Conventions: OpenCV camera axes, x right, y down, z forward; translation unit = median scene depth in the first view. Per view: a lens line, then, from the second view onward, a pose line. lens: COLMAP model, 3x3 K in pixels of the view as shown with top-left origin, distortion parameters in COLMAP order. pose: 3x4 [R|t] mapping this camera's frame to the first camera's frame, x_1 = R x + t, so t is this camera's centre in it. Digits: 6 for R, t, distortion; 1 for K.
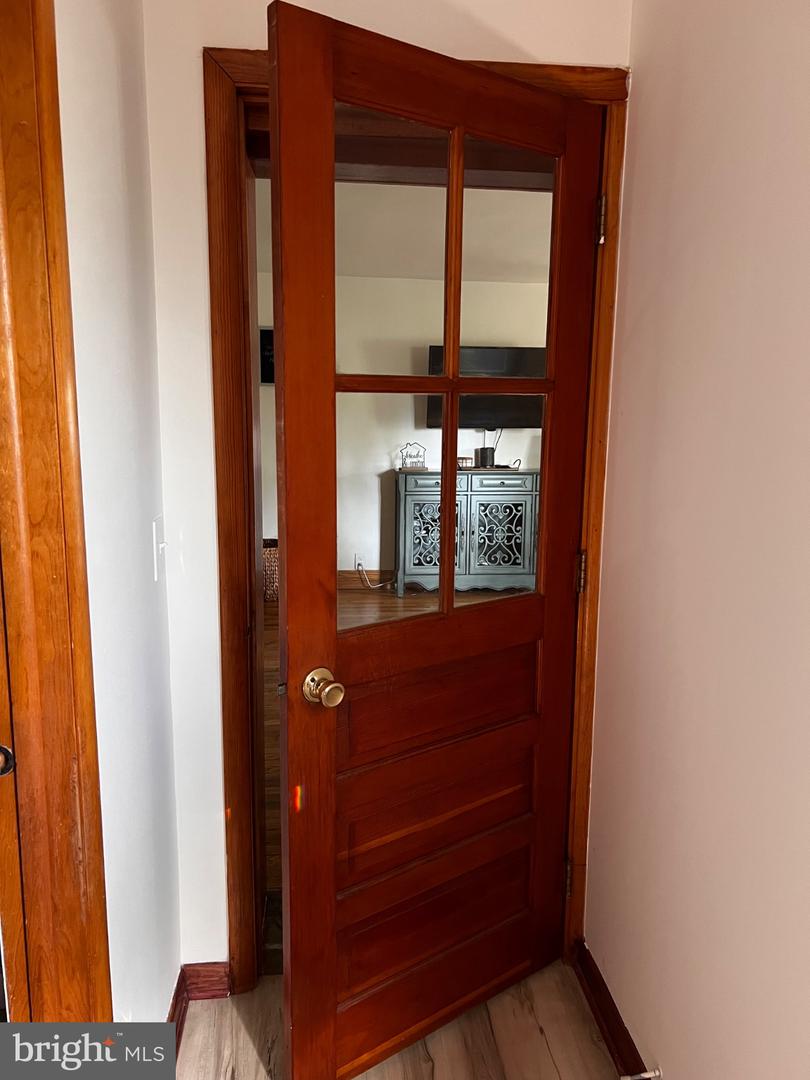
lens RADIAL K [[814.9, 0, 405.0], [0, 814.9, 540.0], [0, 0, 1]] dist [0.036192, -0.041214]
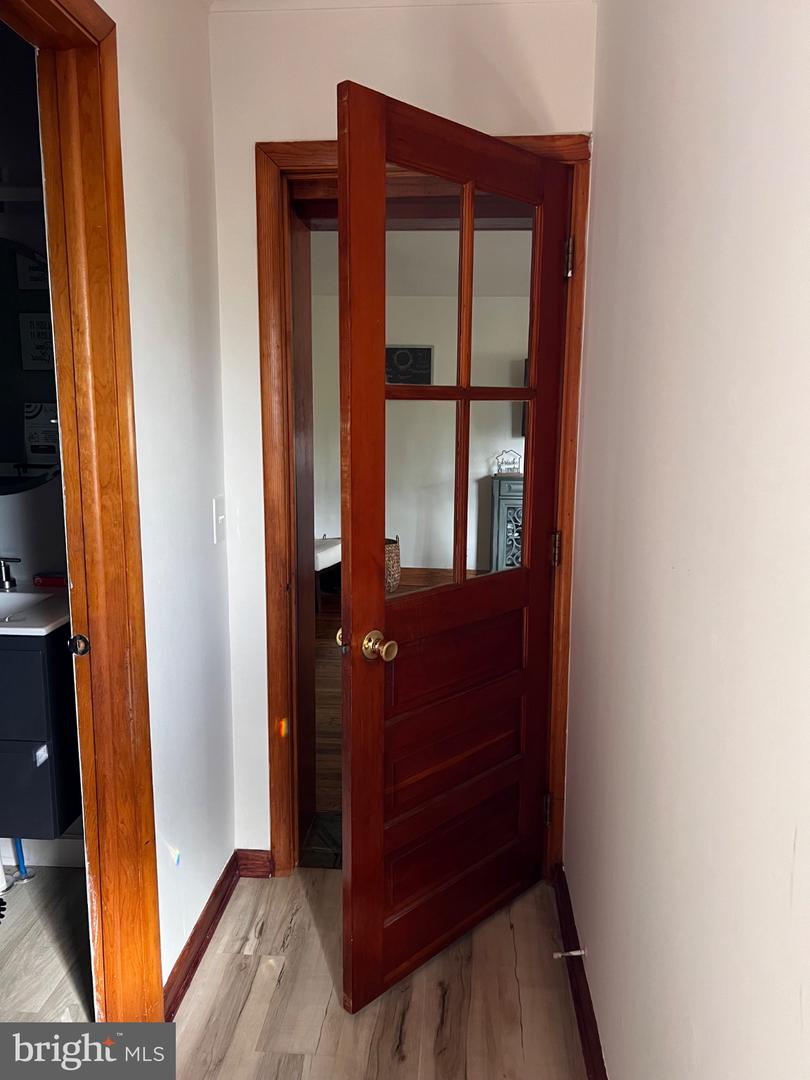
lens RADIAL K [[821.7, 0, 403.6], [0, 821.7, 547.9], [0, 0, 1]] dist [0.025763, -0.043922]
pose [[0.982576, 0.025302, -0.184132, 0.233897], [-0.026759, 0.999627, -0.005434, 0.054054], [0.183926, 0.010267, 0.982886, -0.244319]]
